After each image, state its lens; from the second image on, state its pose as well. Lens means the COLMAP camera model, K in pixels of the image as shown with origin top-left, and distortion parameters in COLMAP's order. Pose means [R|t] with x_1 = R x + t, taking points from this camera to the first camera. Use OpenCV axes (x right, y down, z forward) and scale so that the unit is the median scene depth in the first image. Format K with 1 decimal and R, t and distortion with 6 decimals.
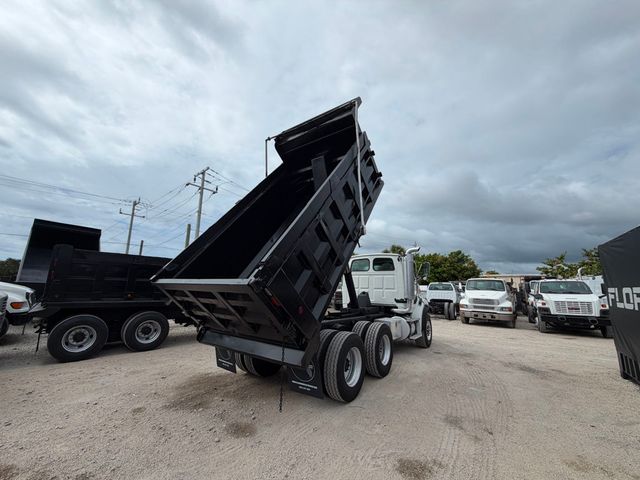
lens RADIAL K [[255.7, 0, 320.0], [0, 255.7, 240.0], [0, 0, 1]] dist [-0.000065, 0.000144]
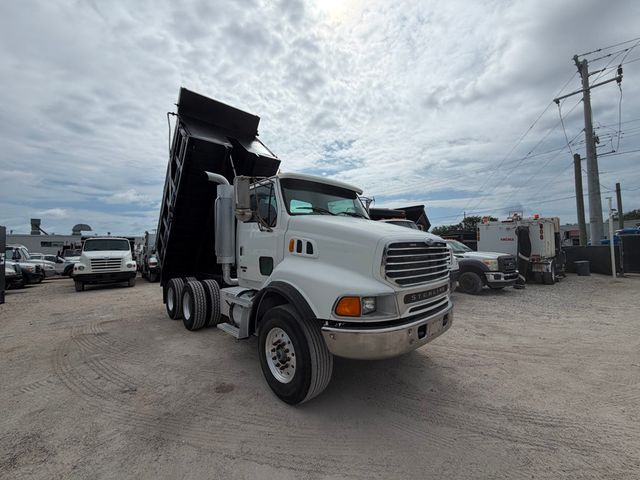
lens RADIAL K [[256.7, 0, 319.6], [0, 256.7, 240.0], [0, 0, 1]] dist [-0.000146, 0.000261]
pose [[-0.214369, -0.058325, -0.975010, 0.737802], [0.202697, 0.973828, -0.102820, 0.238225], [0.955489, -0.219673, -0.196936, 1.111728]]
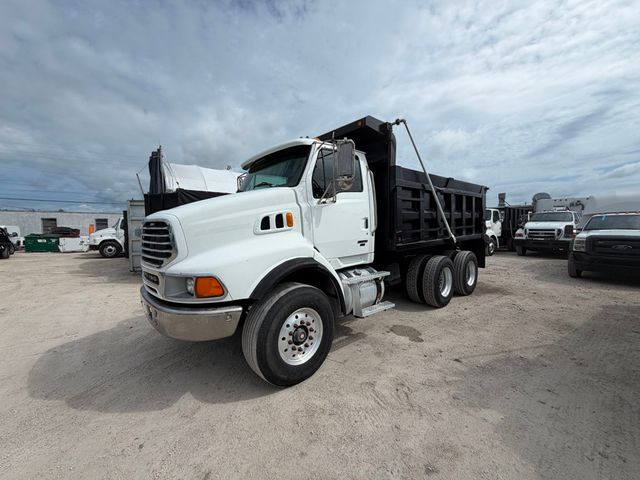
lens RADIAL K [[255.7, 0, 320.0], [0, 255.7, 240.0], [0, 0, 1]] dist [-0.000065, 0.000144]
pose [[-0.972285, -0.026012, 0.232346, 0.078580], [-0.056964, 0.990200, -0.127514, 0.287800], [-0.226752, -0.137216, -0.964238, 1.446131]]
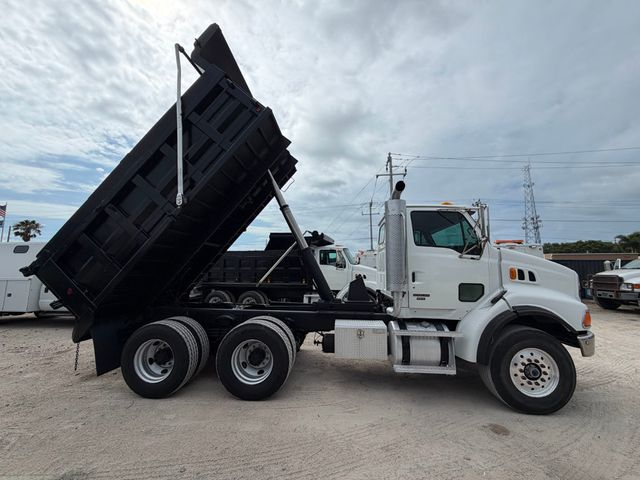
lens RADIAL K [[255.7, 0, 319.5], [0, 255.7, 237.5], [0, 0, 1]] dist [-0.000094, 0.000037]
pose [[0.515947, -0.131007, -0.846543, 0.591899], [0.172718, 0.983850, -0.046988, 0.106439], [0.839027, -0.121970, 0.530242, 0.516183]]
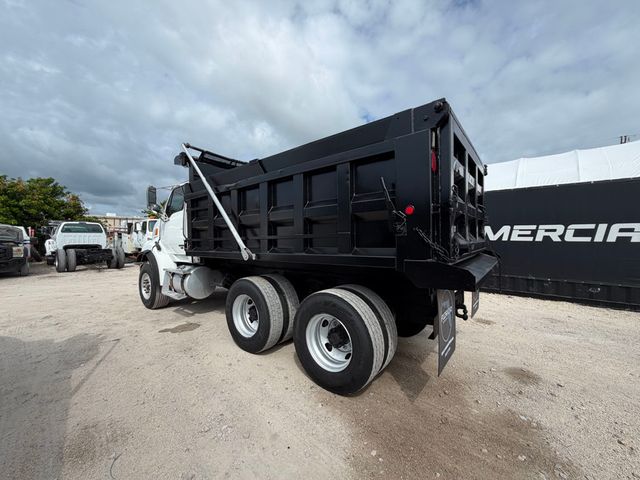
lens RADIAL K [[256.7, 0, 319.6], [0, 256.7, 240.0], [0, 0, 1]] dist [-0.000146, 0.000261]
pose [[0.059193, -0.043130, 0.997314, -0.476294], [-0.180264, 0.982180, 0.053175, 0.126568], [-0.981835, -0.182928, 0.050363, 0.664872]]
